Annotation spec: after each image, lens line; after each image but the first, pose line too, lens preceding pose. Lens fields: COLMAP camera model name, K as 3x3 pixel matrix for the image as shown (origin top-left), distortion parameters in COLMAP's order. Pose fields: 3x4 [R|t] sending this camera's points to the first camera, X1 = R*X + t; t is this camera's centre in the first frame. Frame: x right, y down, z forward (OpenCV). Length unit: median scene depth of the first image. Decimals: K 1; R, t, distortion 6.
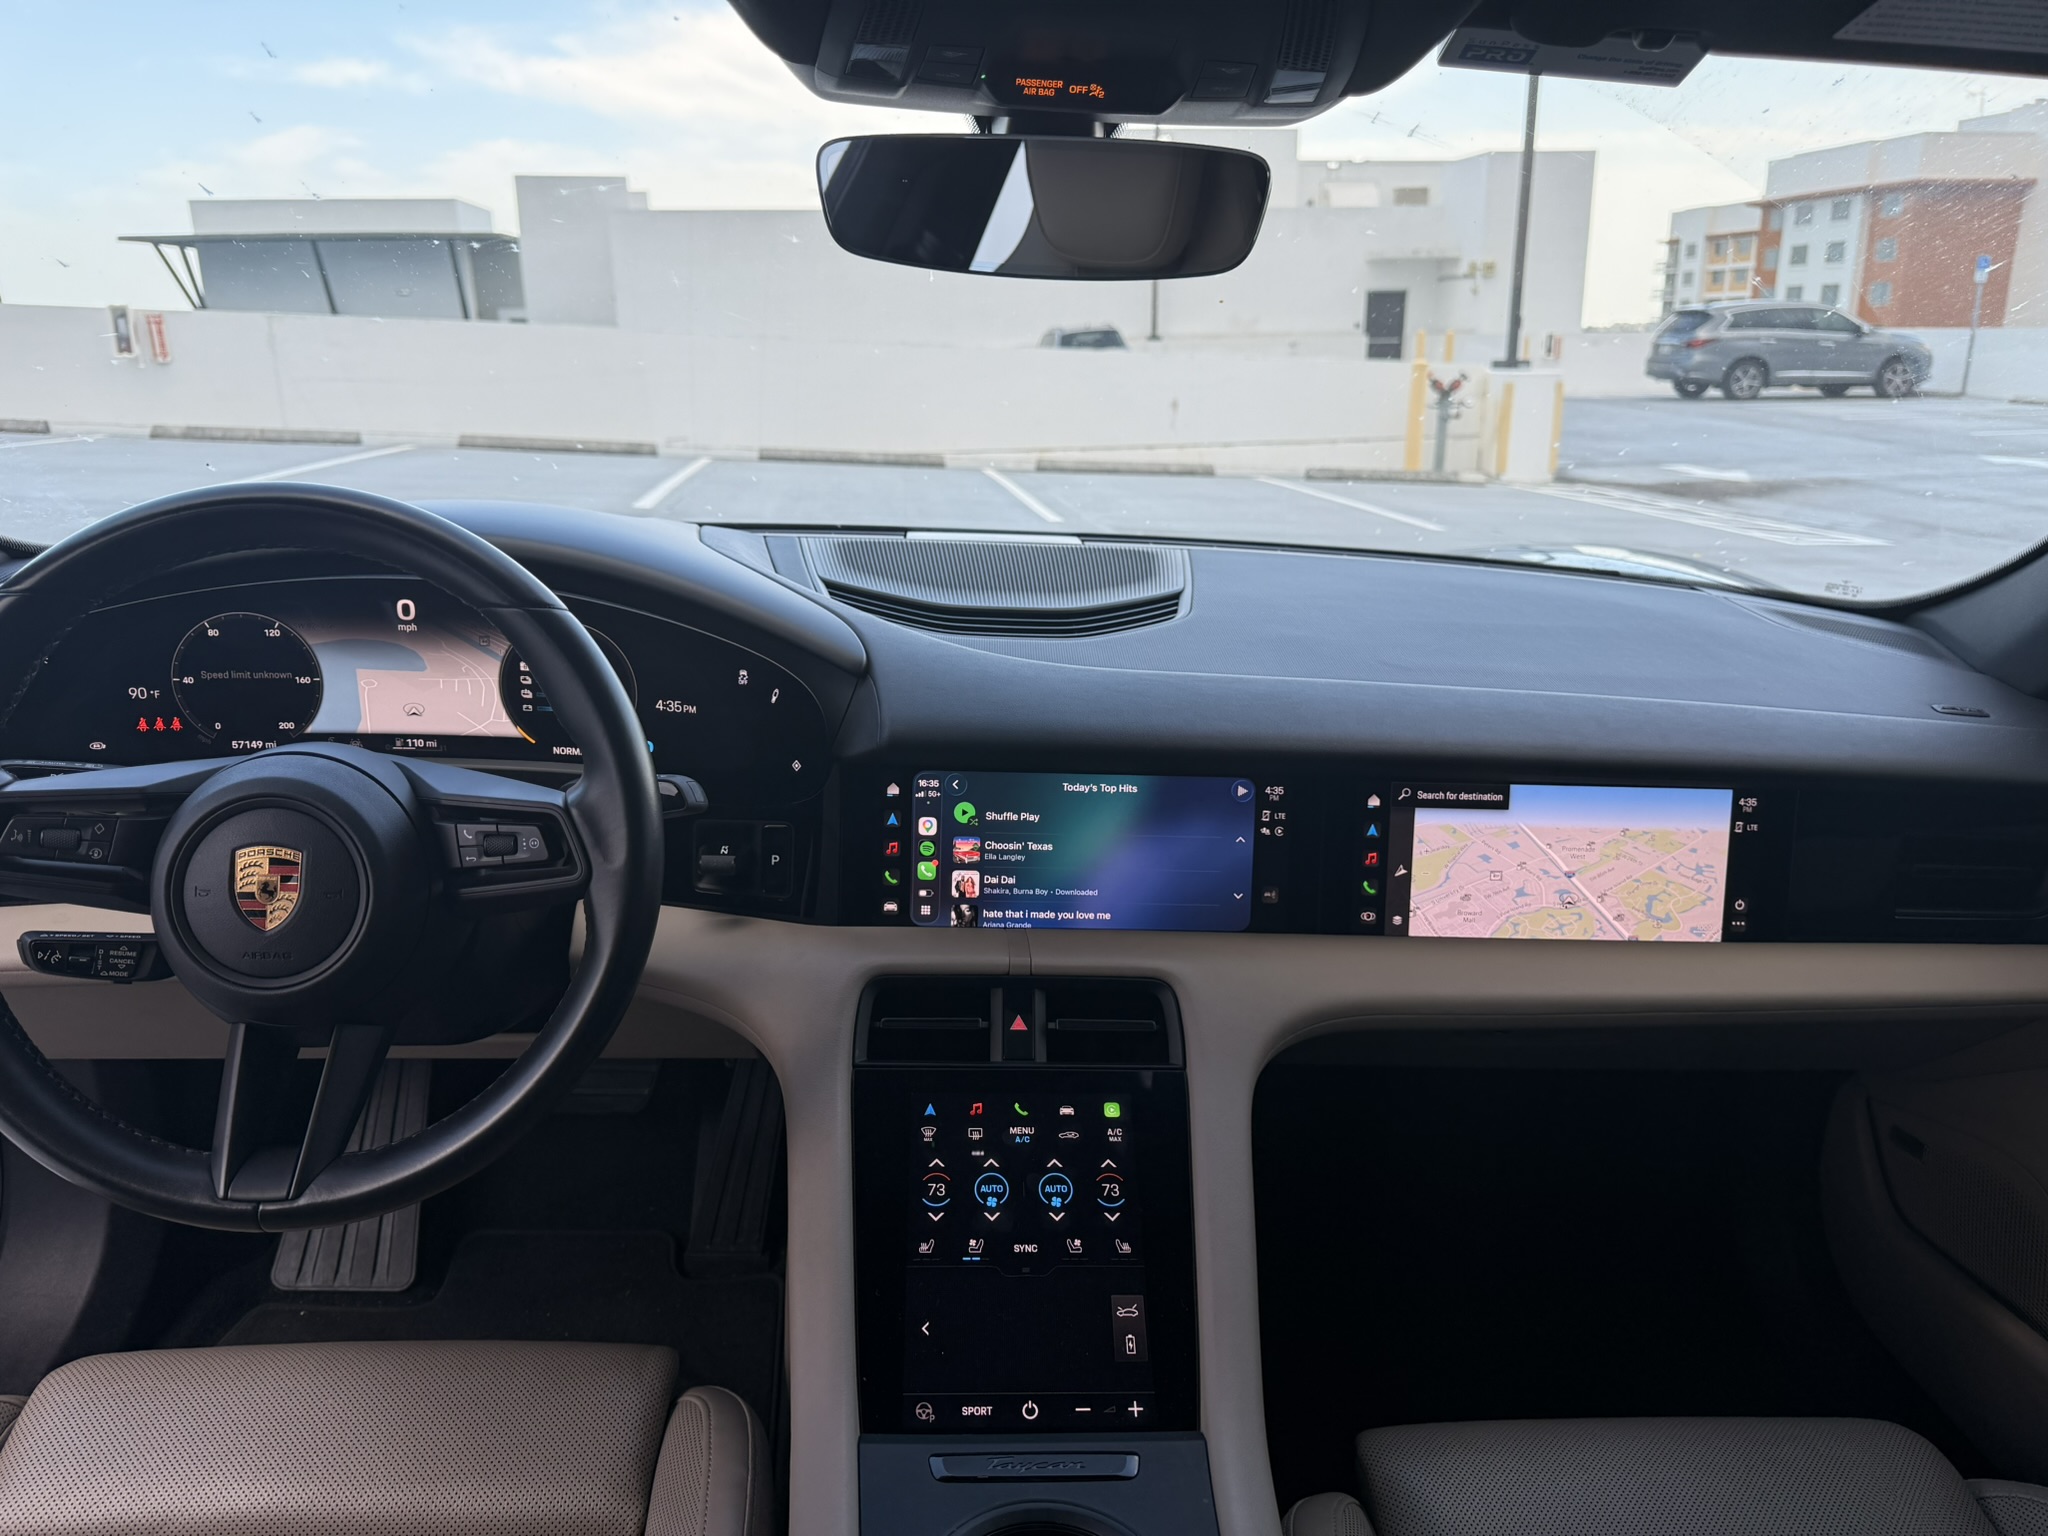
lens RADIAL K [[1447.3, 0, 1015.4], [0, 1447.3, 769.3], [0, 0, 1]] dist [0.034376, -0.048012]
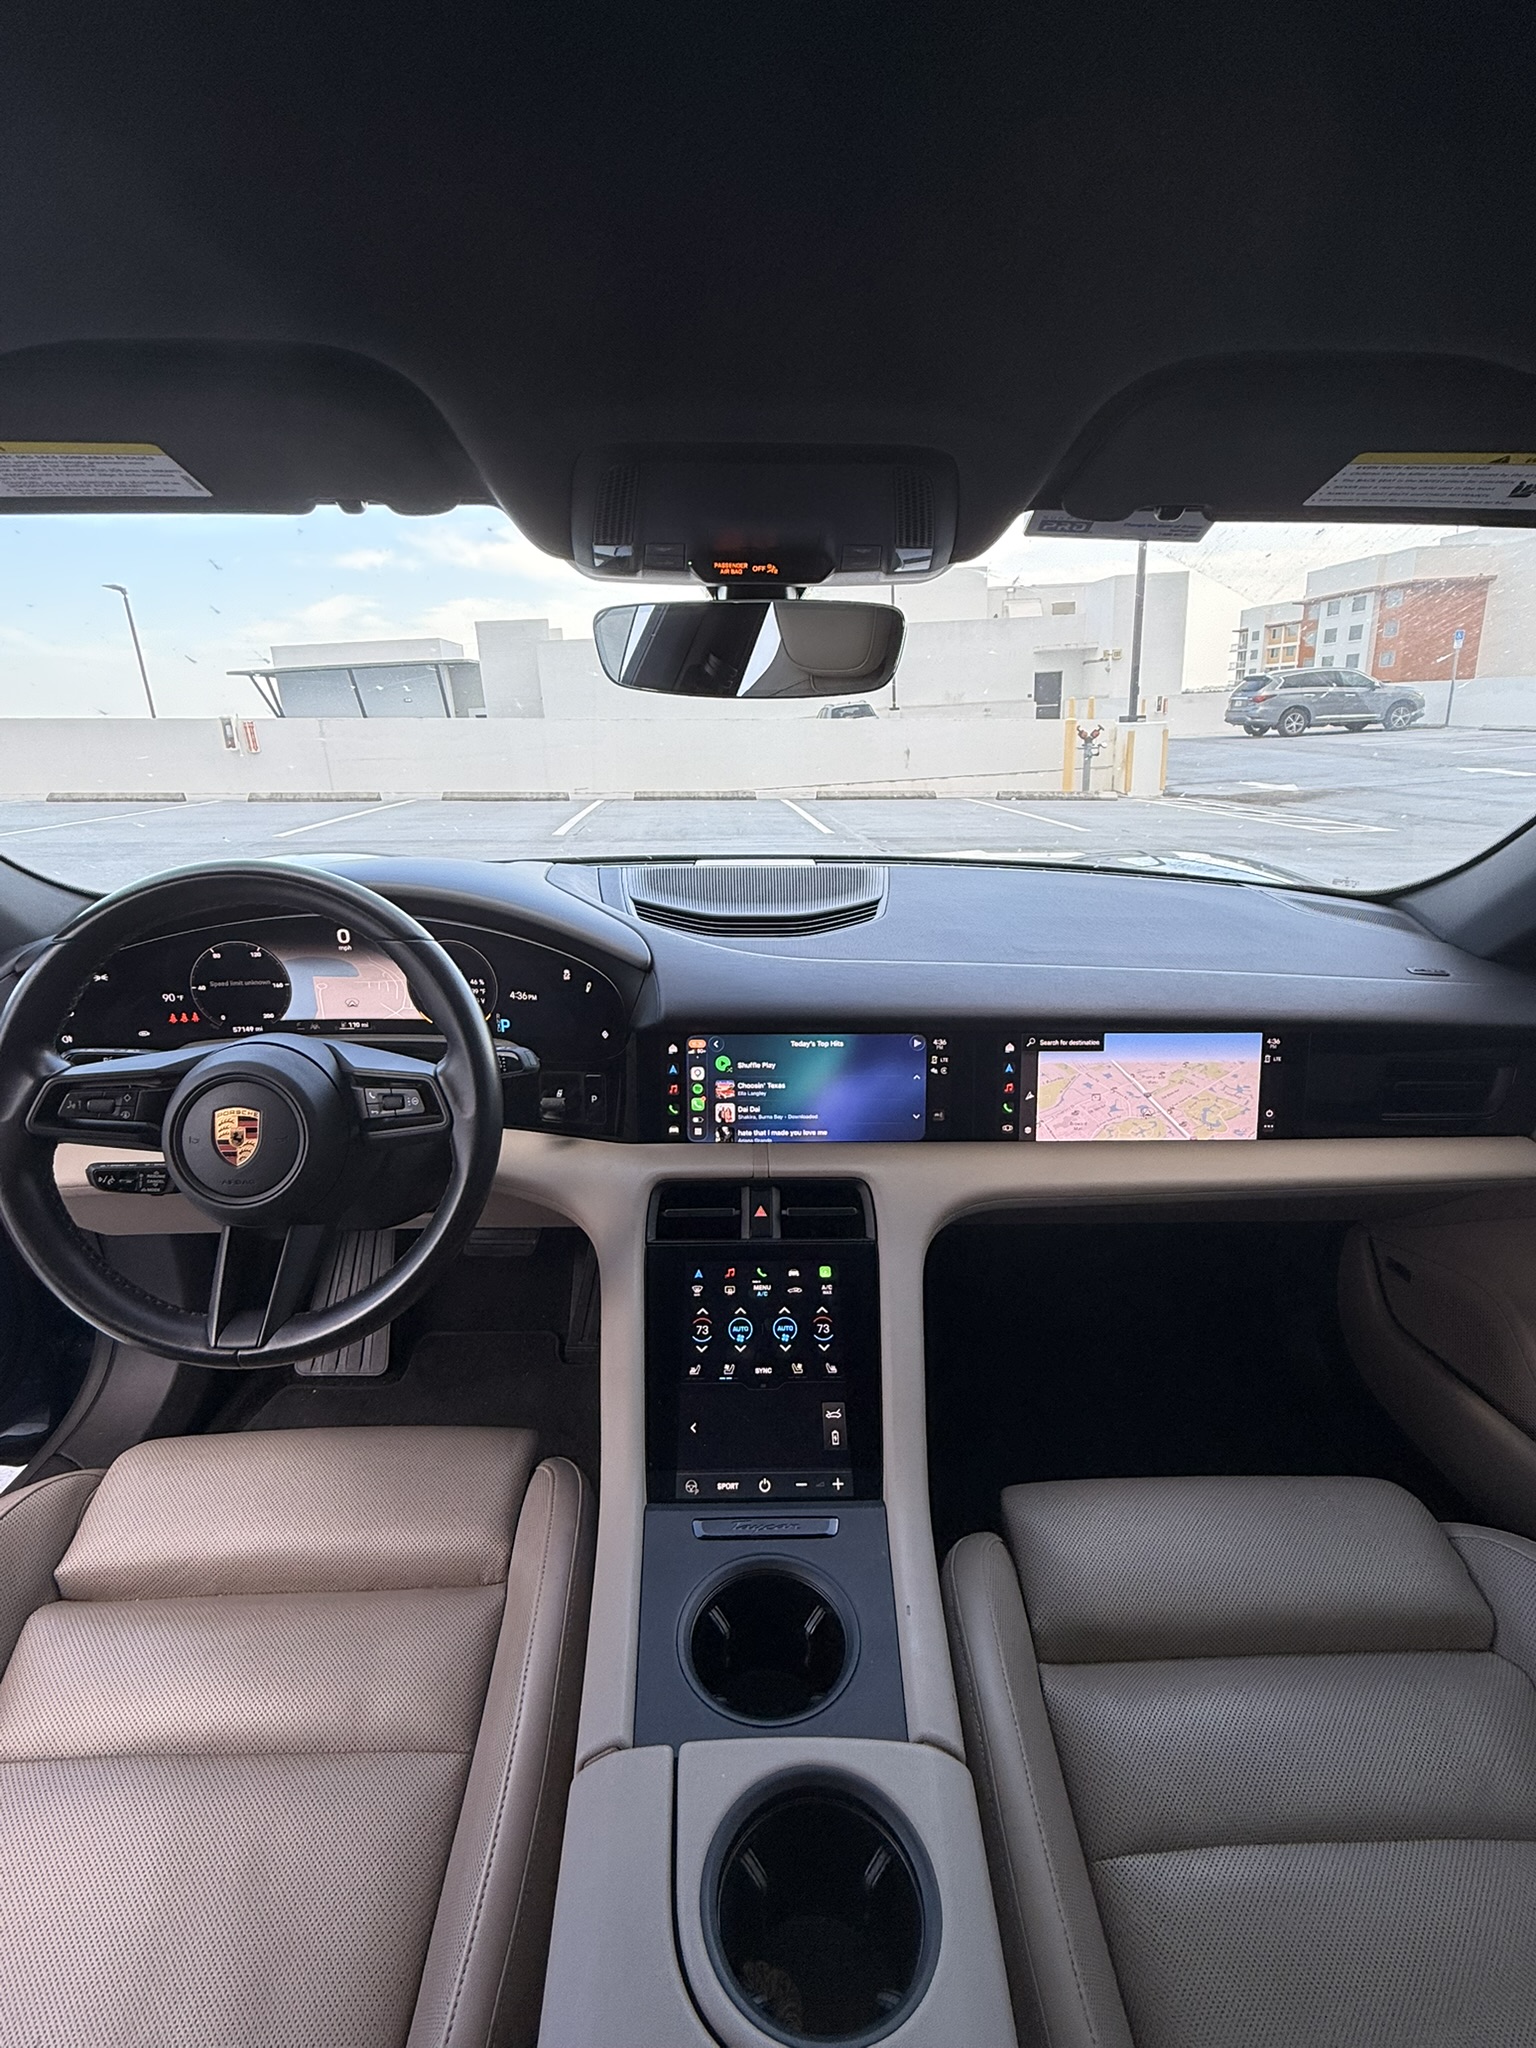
lens RADIAL K [[952.5, 0, 764.4], [0, 952.5, 1010.7], [0, 0, 1]] dist [-0.004064, 0.003827]
pose [[0.998507, -0.026084, -0.048000, 0.037992], [0.026739, 0.999557, 0.013050, -0.024367], [0.047638, -0.014314, 0.998762, 0.035557]]
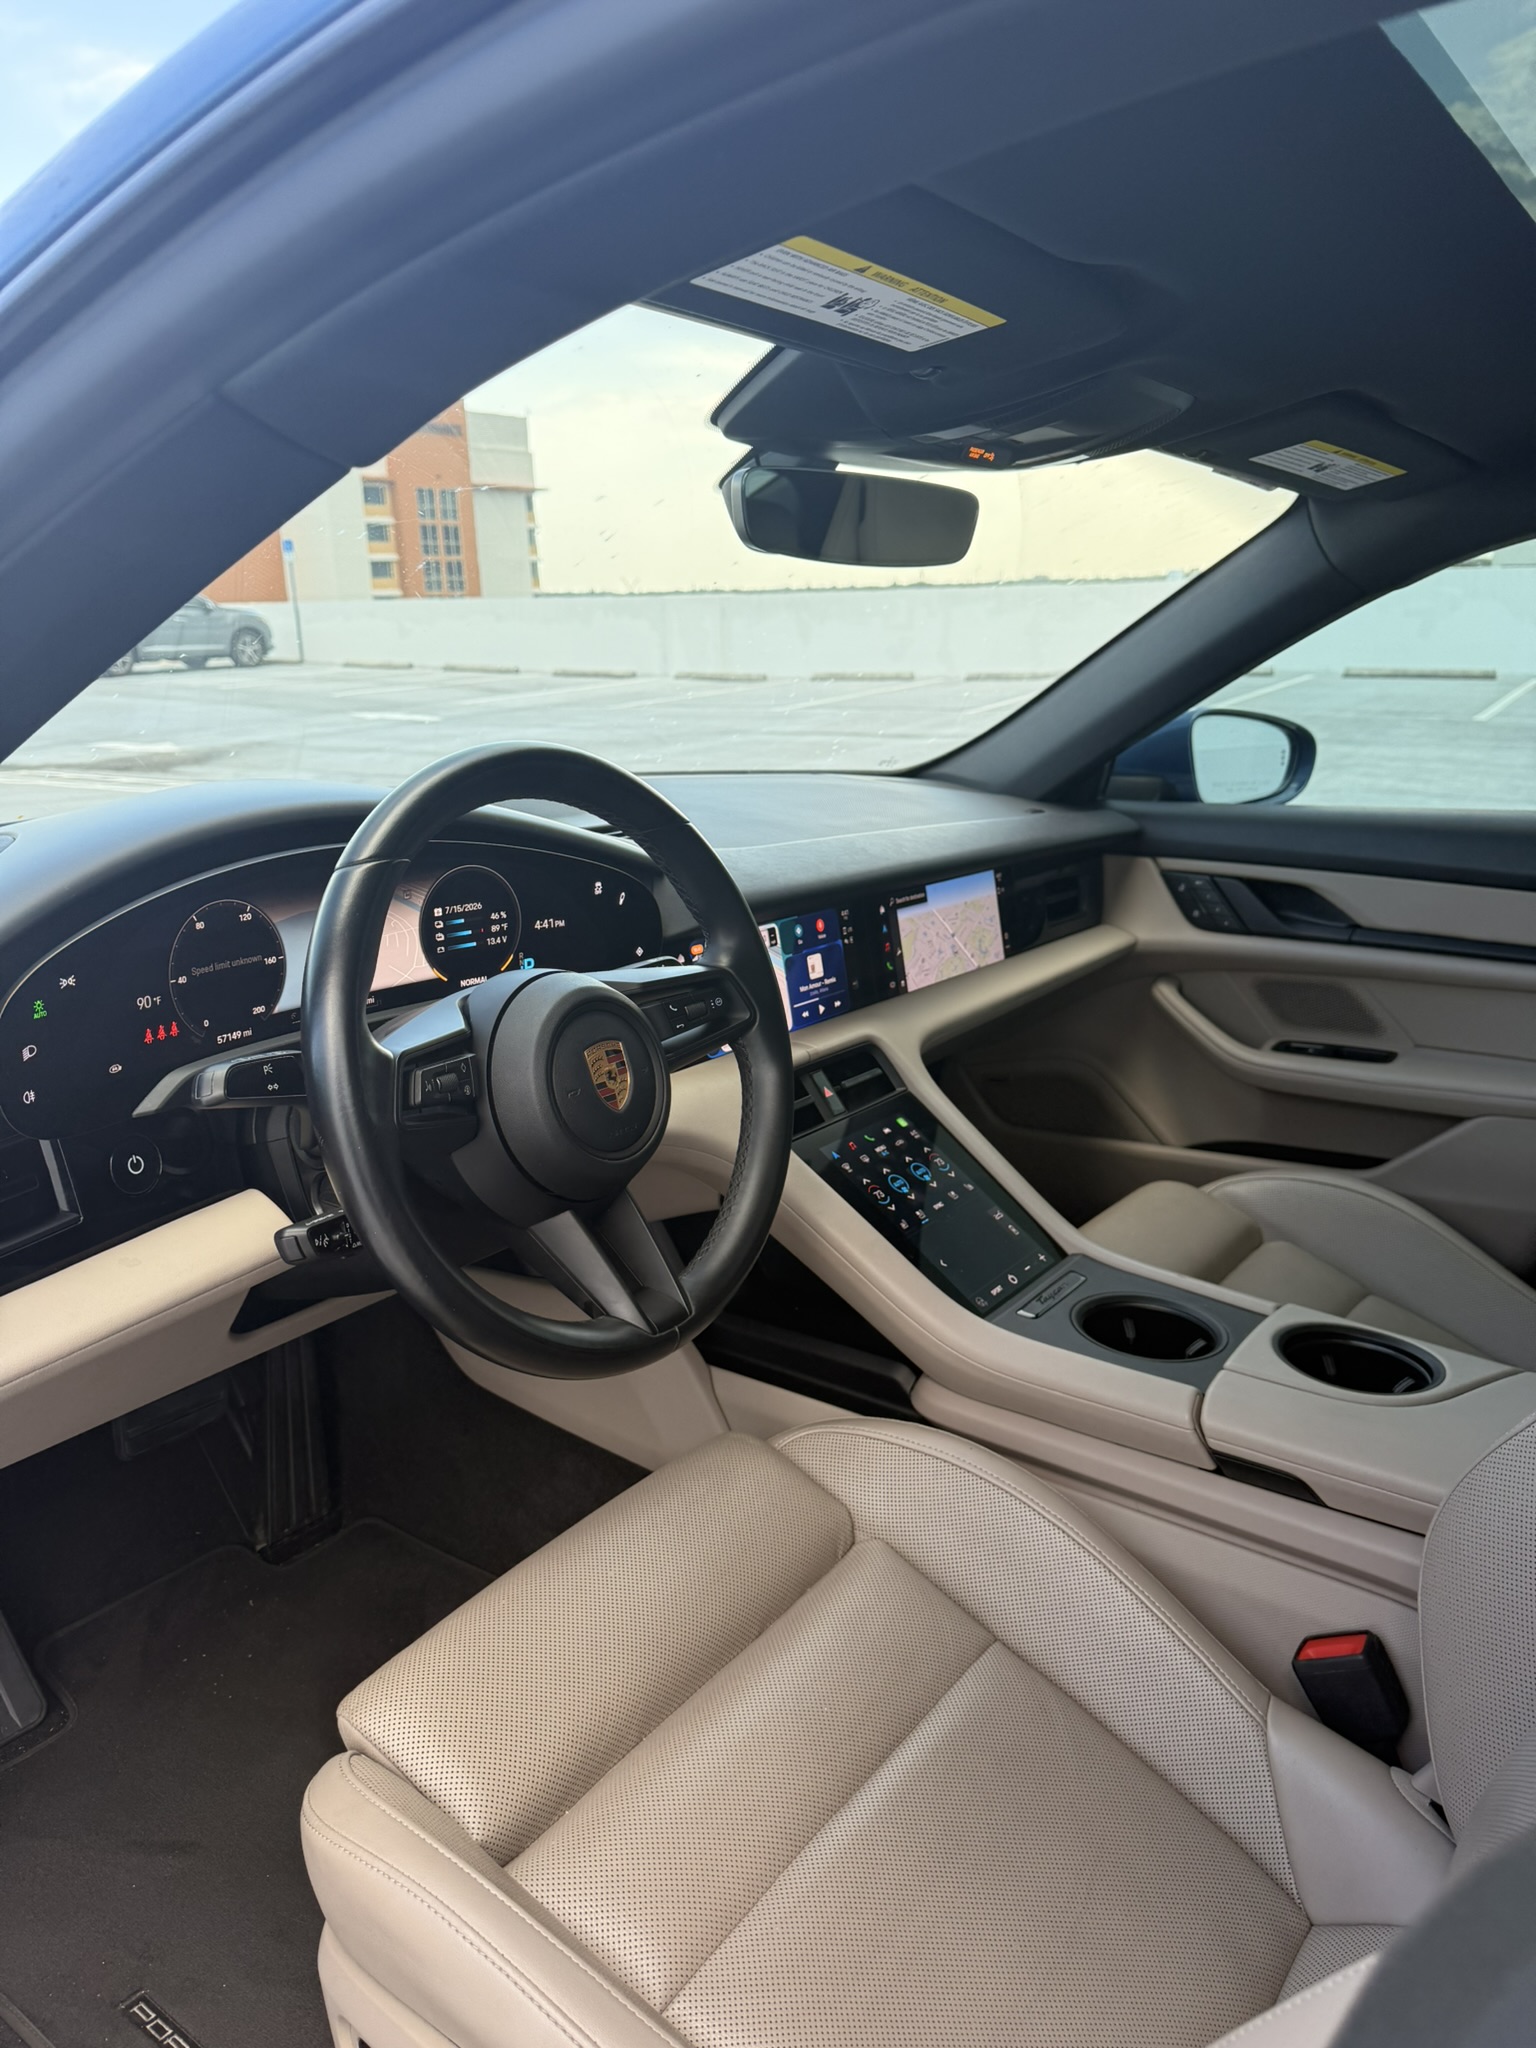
lens RADIAL K [[1447.3, 0, 771.8], [0, 1447.3, 1036.6], [0, 0, 1]] dist [0.034376, -0.048012]
pose [[0.637102, -0.231056, 0.735333, -0.712251], [0.235931, 0.966679, 0.099336, -0.019928], [-0.733784, 0.110201, 0.670386, 0.055441]]
